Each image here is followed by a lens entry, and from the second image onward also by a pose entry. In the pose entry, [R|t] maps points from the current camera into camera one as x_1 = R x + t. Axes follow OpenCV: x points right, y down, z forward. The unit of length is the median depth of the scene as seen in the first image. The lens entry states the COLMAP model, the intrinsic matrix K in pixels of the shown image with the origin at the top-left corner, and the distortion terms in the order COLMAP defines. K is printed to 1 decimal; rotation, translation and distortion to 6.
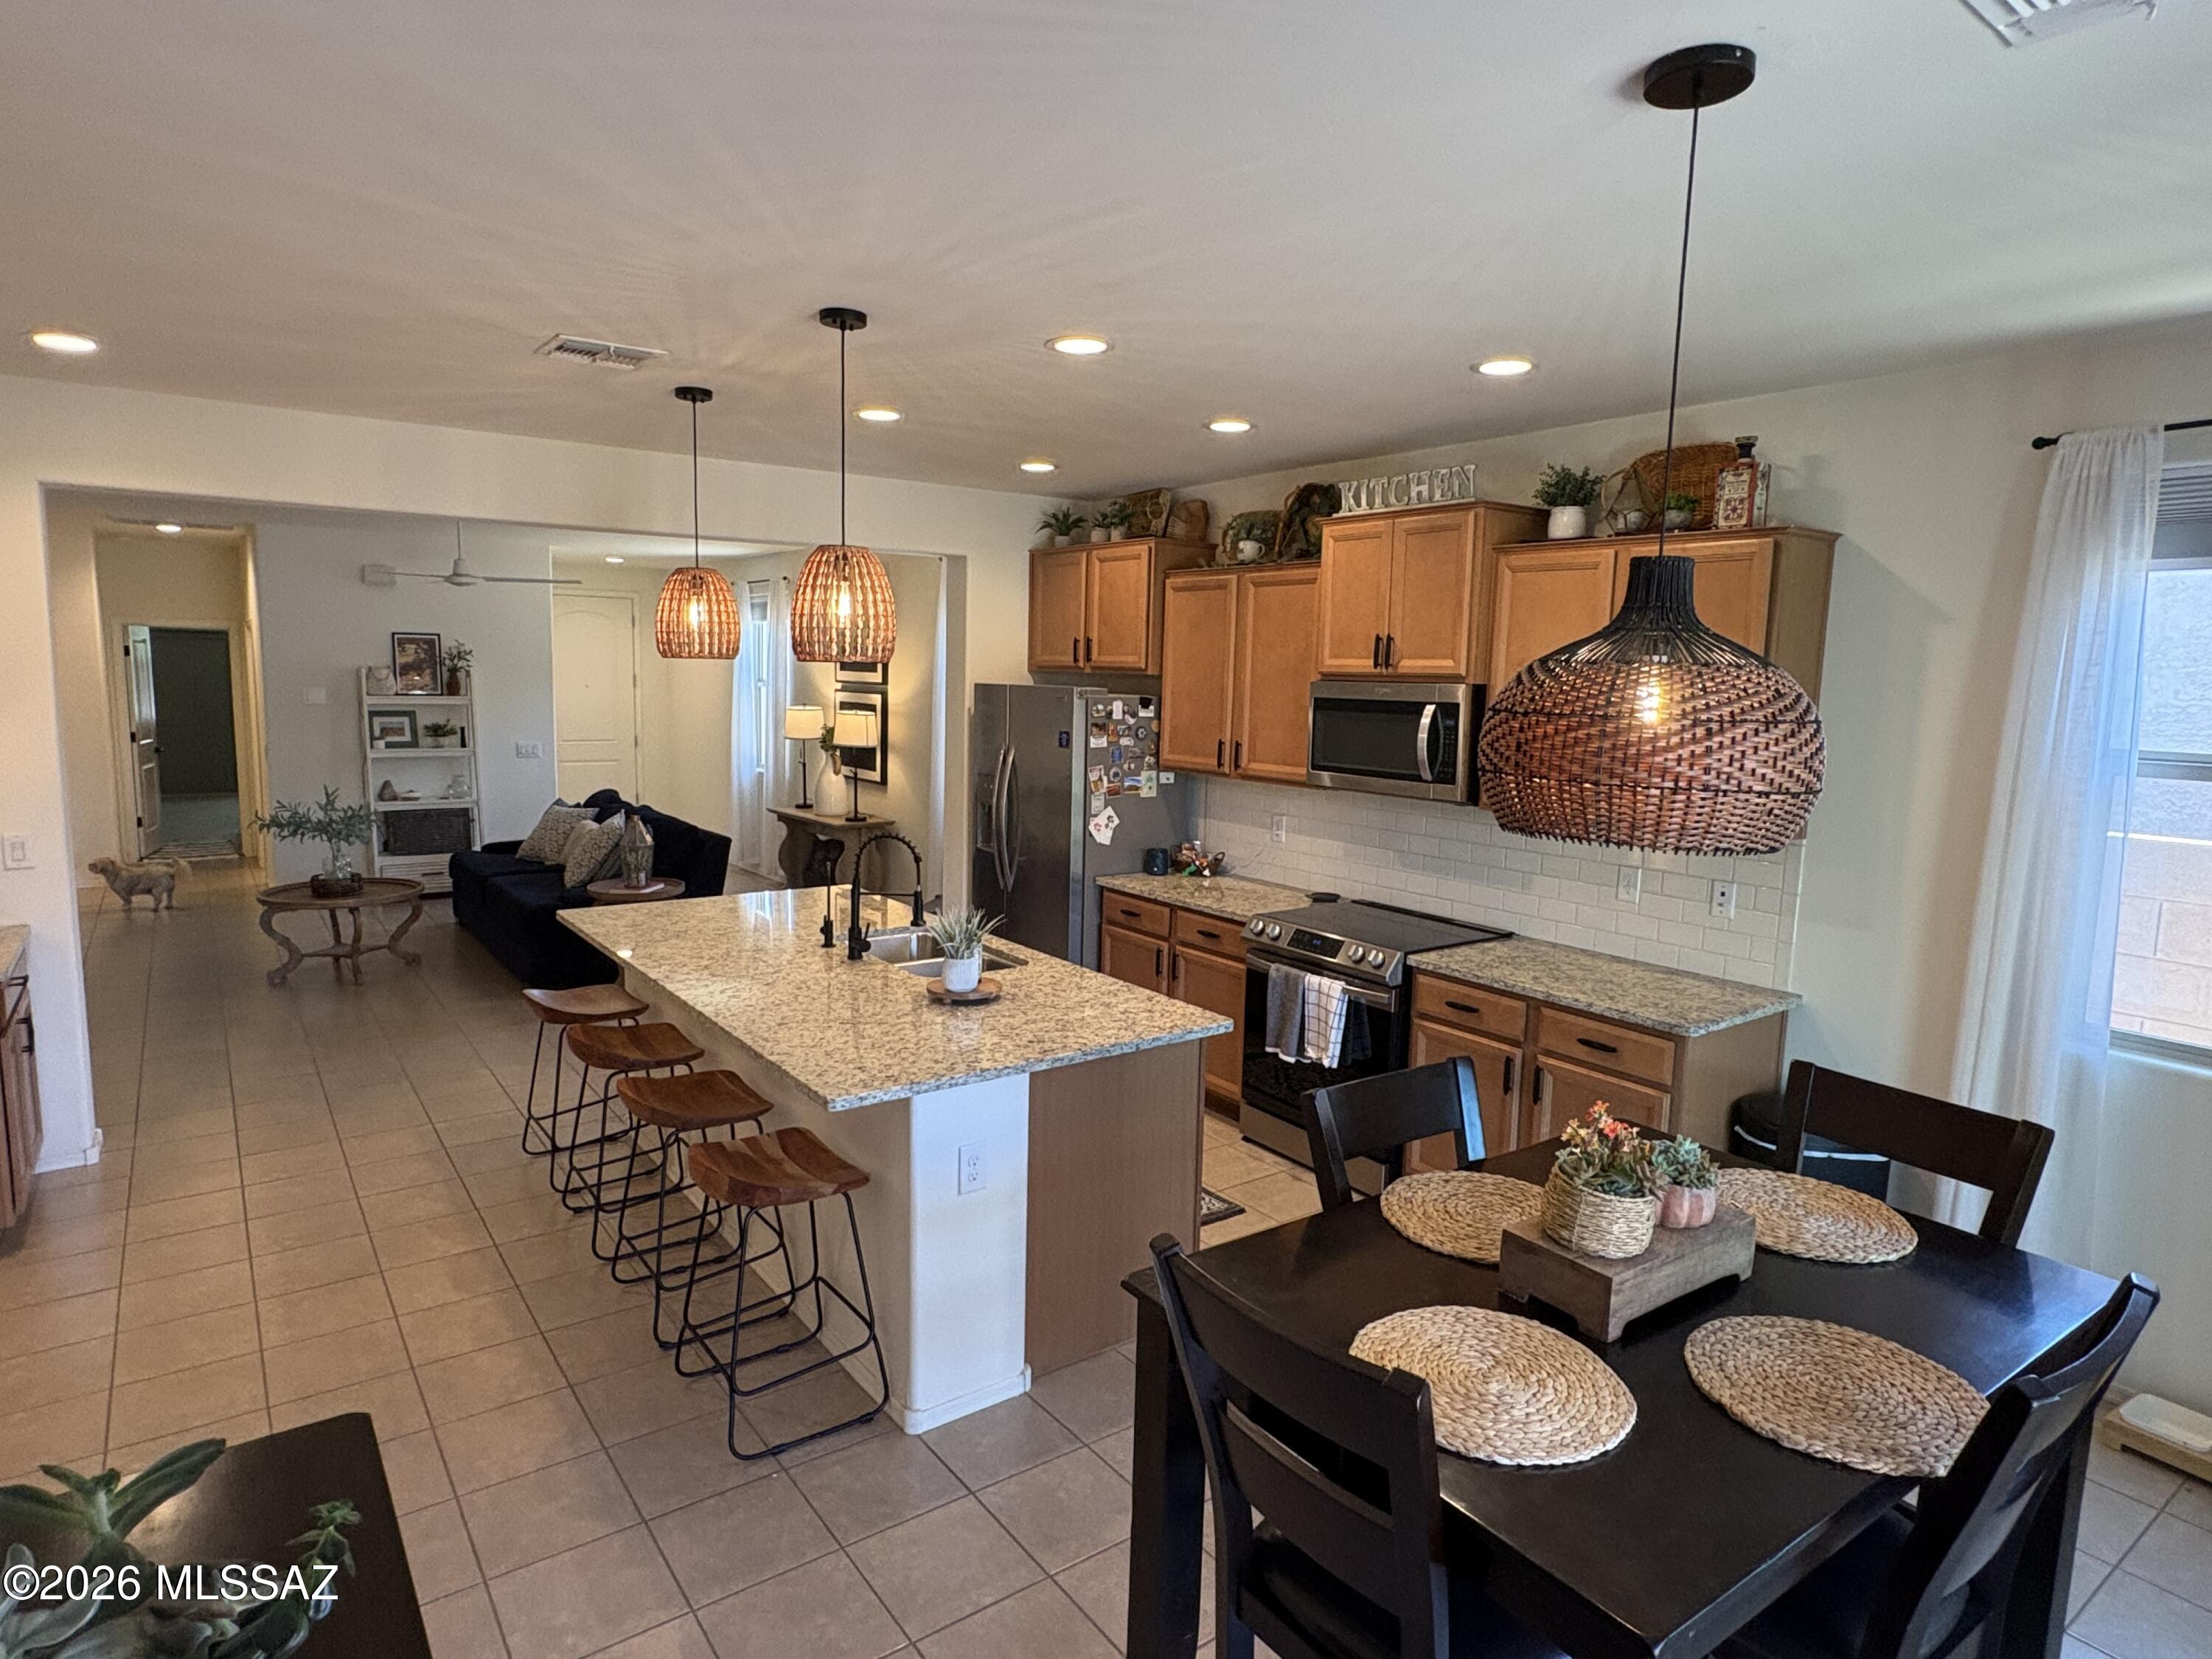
lens RADIAL K [[1228.7, 0, 1111.1], [0, 1228.7, 837.1], [0, 0, 1]] dist [-0.000858, -0.001215]
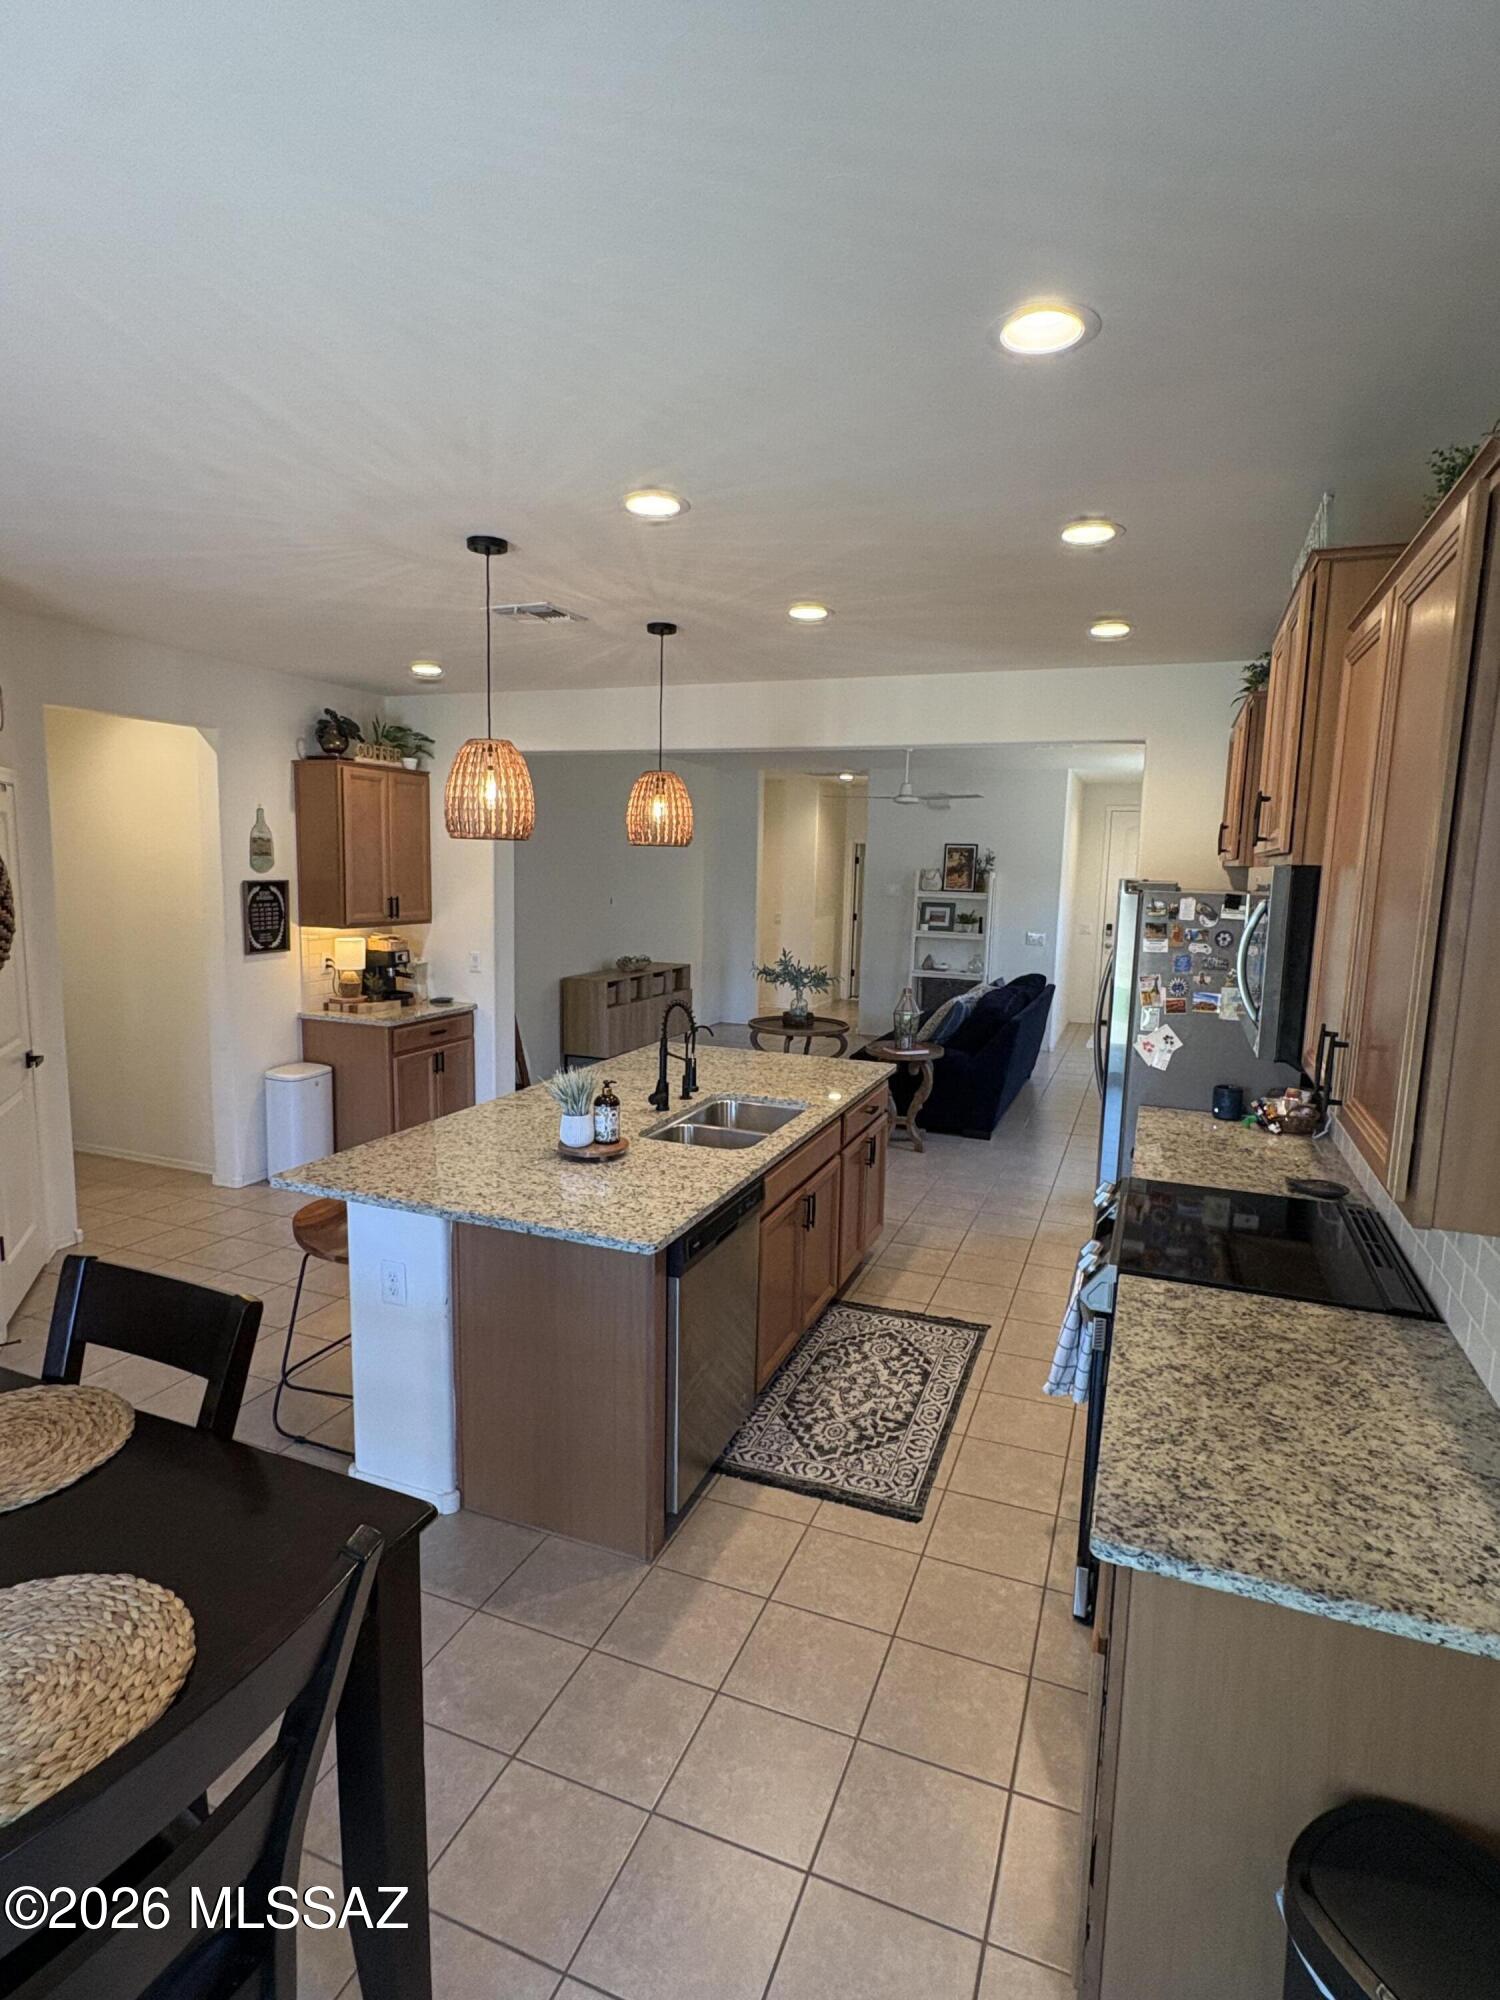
lens RADIAL K [[1041.9, 0, 757.5], [0, 1041.9, 997.8], [0, 0, 1]] dist [0.005745, 0.000233]
pose [[0.545652, 0.103520, -0.831593, 0.429257], [-0.127153, 0.991079, 0.039942, -0.035466], [0.828309, 0.083945, 0.553947, 0.375804]]
